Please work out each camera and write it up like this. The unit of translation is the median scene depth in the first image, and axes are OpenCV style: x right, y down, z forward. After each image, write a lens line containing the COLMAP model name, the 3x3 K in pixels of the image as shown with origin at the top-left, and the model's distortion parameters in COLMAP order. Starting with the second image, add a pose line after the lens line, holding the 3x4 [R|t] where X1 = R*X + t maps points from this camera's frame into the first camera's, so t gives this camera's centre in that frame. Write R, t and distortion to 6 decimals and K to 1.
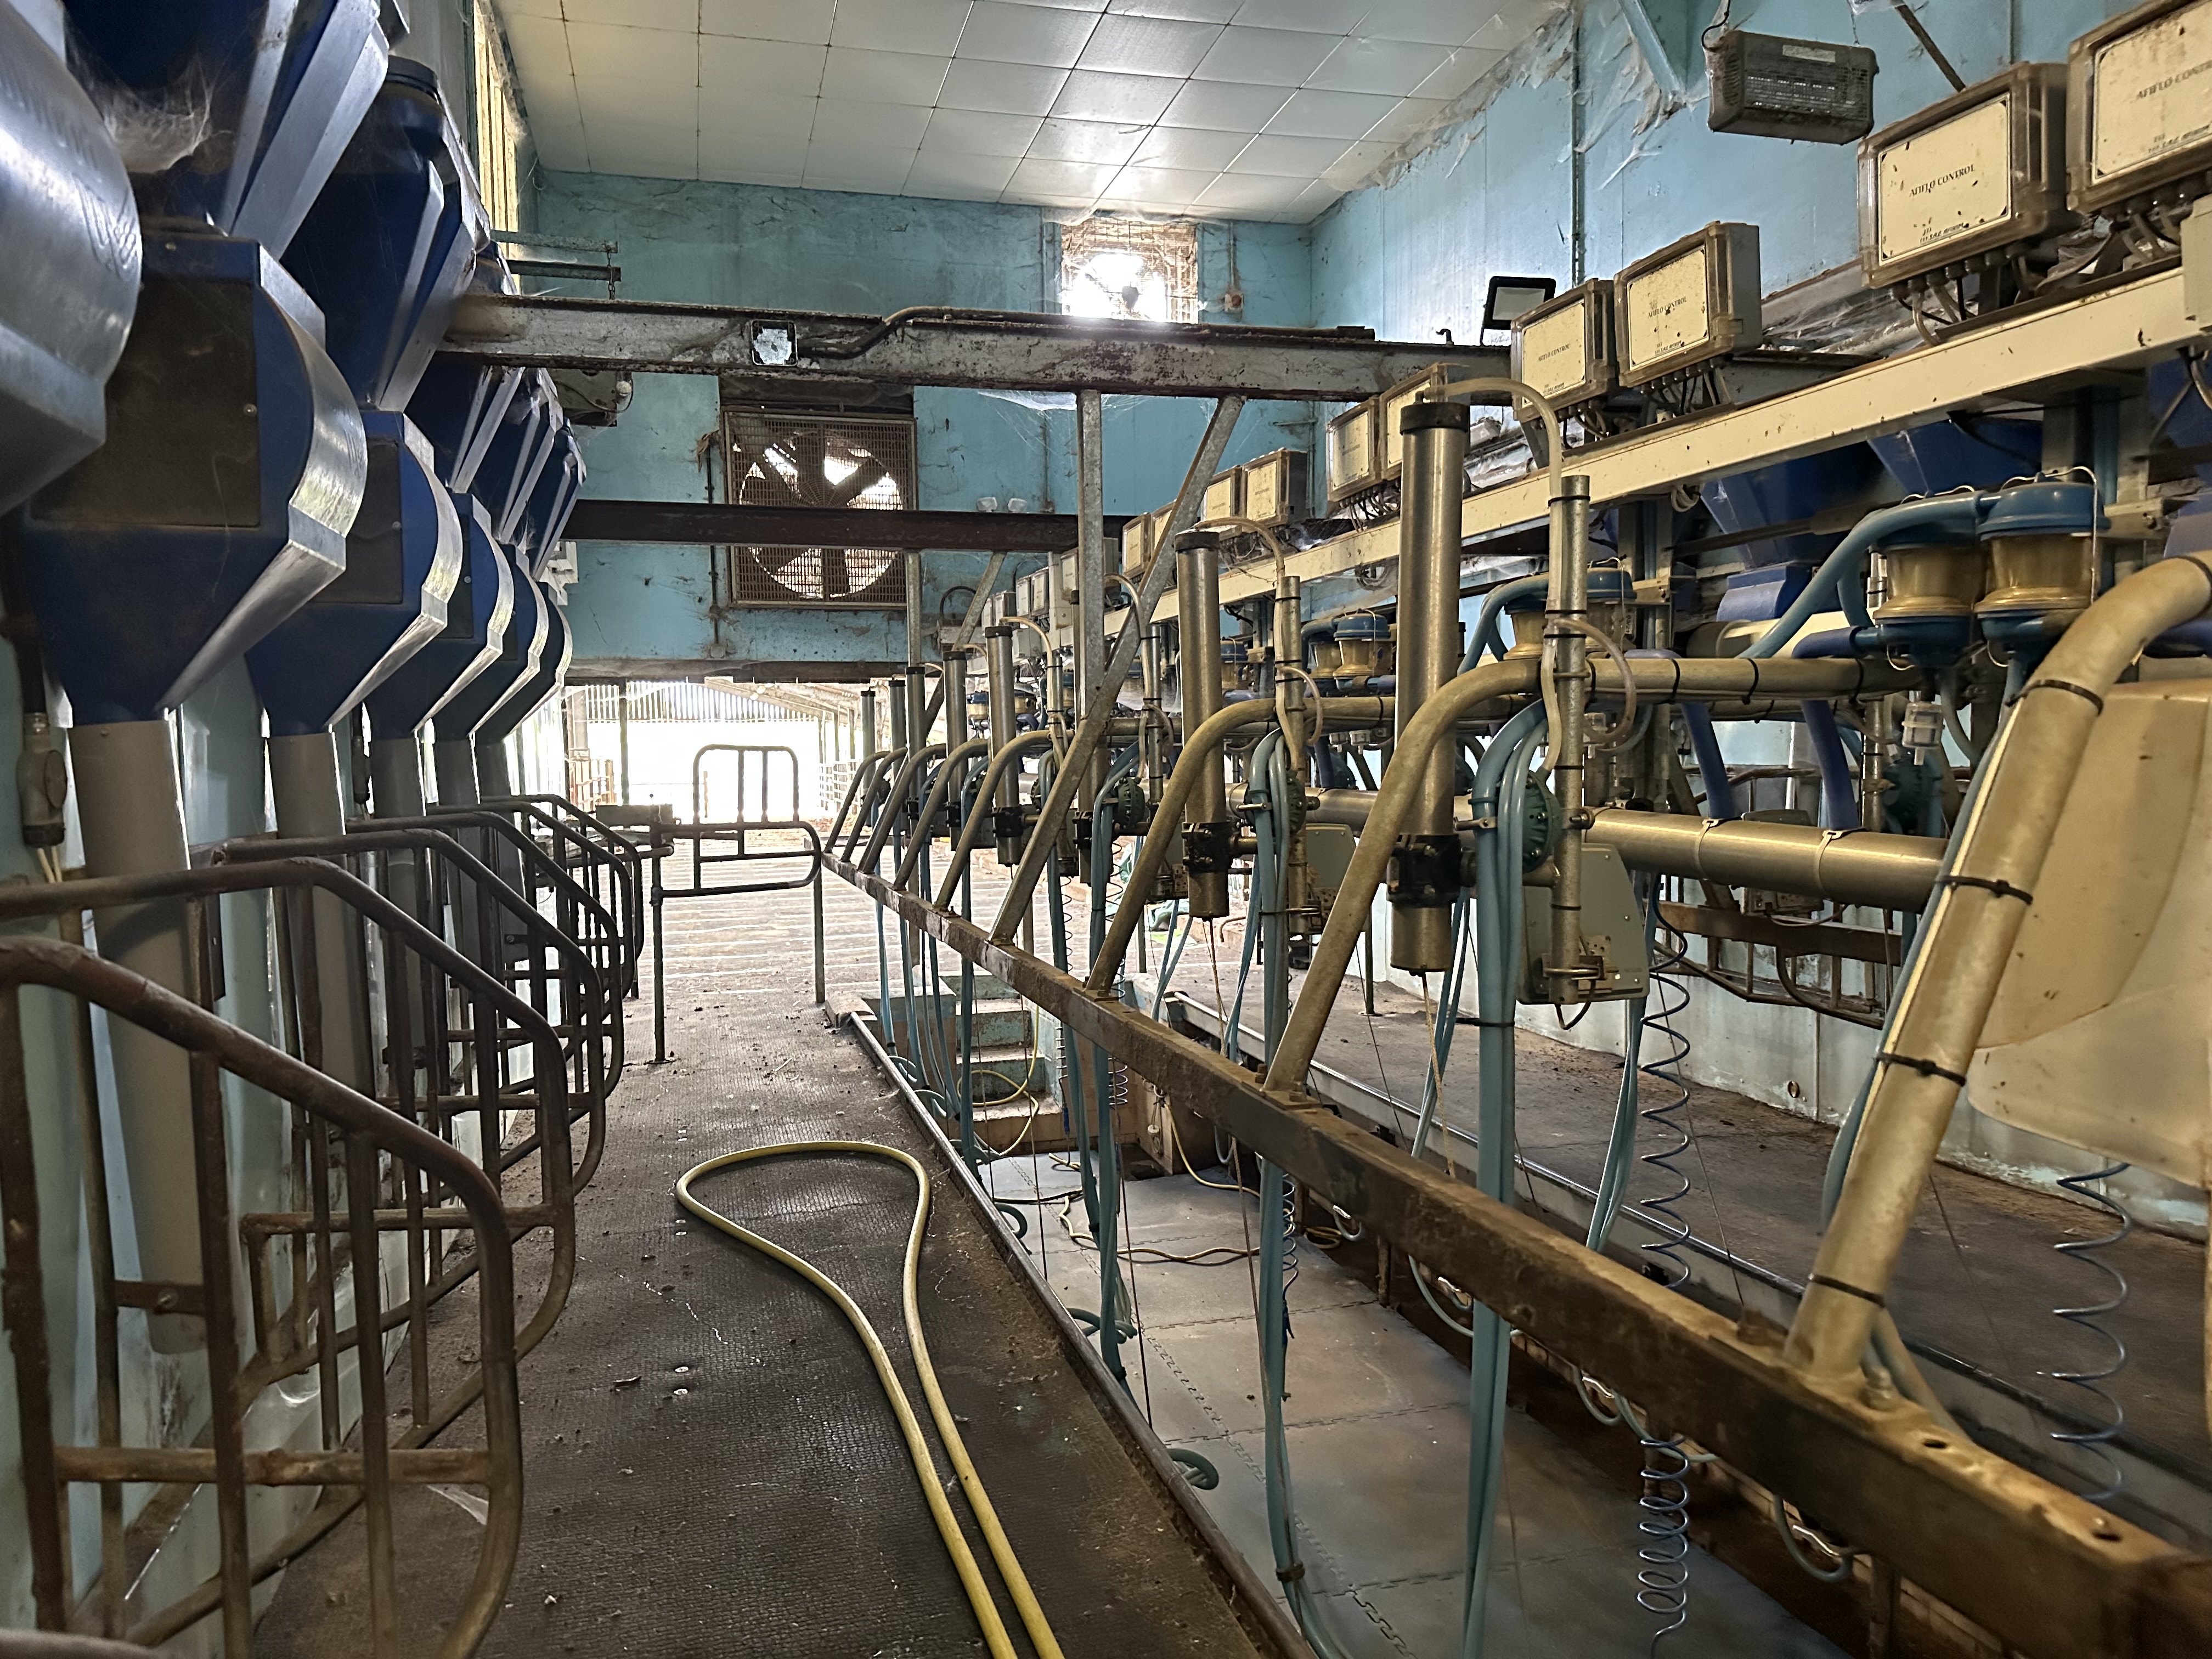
lens RADIAL K [[1525.4, 0, 1106.0], [0, 1525.4, 829.5], [0, 0, 1]] dist [0.076695, -0.111449]
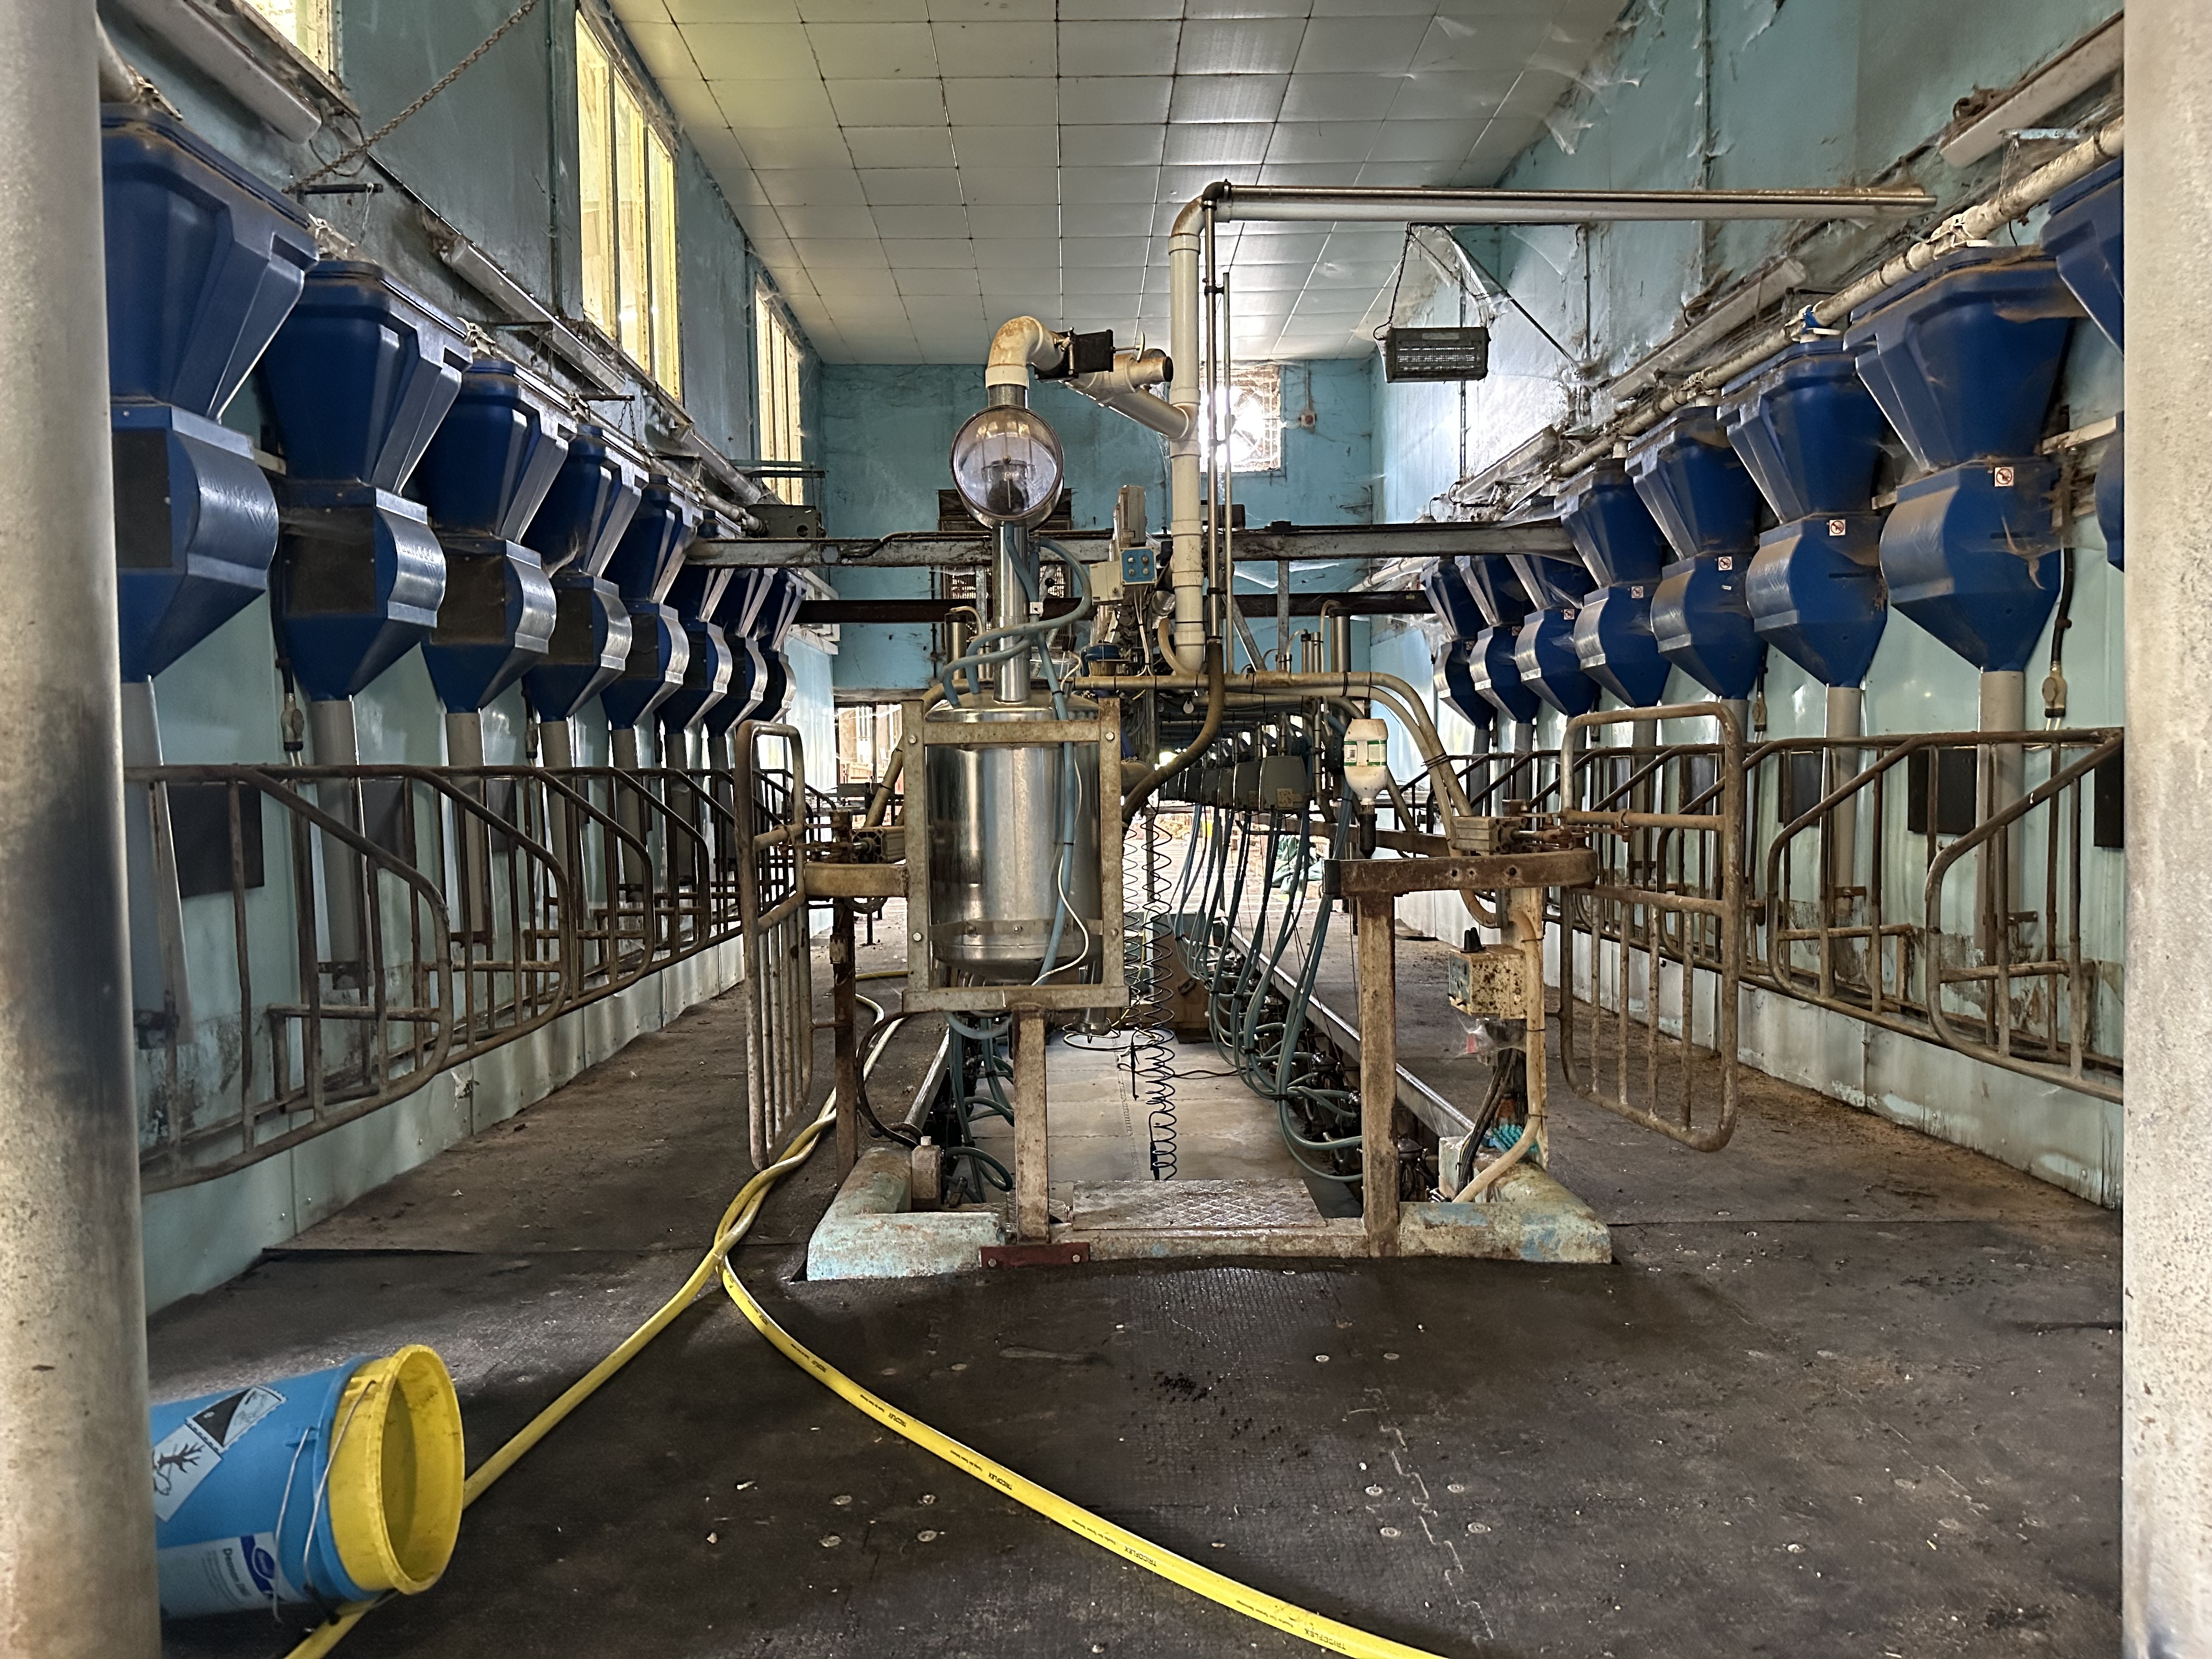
lens RADIAL K [[1550.2, 0, 1101.8], [0, 1550.2, 837.3], [0, 0, 1]] dist [0.088931, -0.122515]
pose [[0.969413, 0.015710, -0.244933, 0.266857], [-0.017603, 0.999830, -0.005542, 0.035709], [0.244804, 0.009684, 0.969524, -0.394589]]
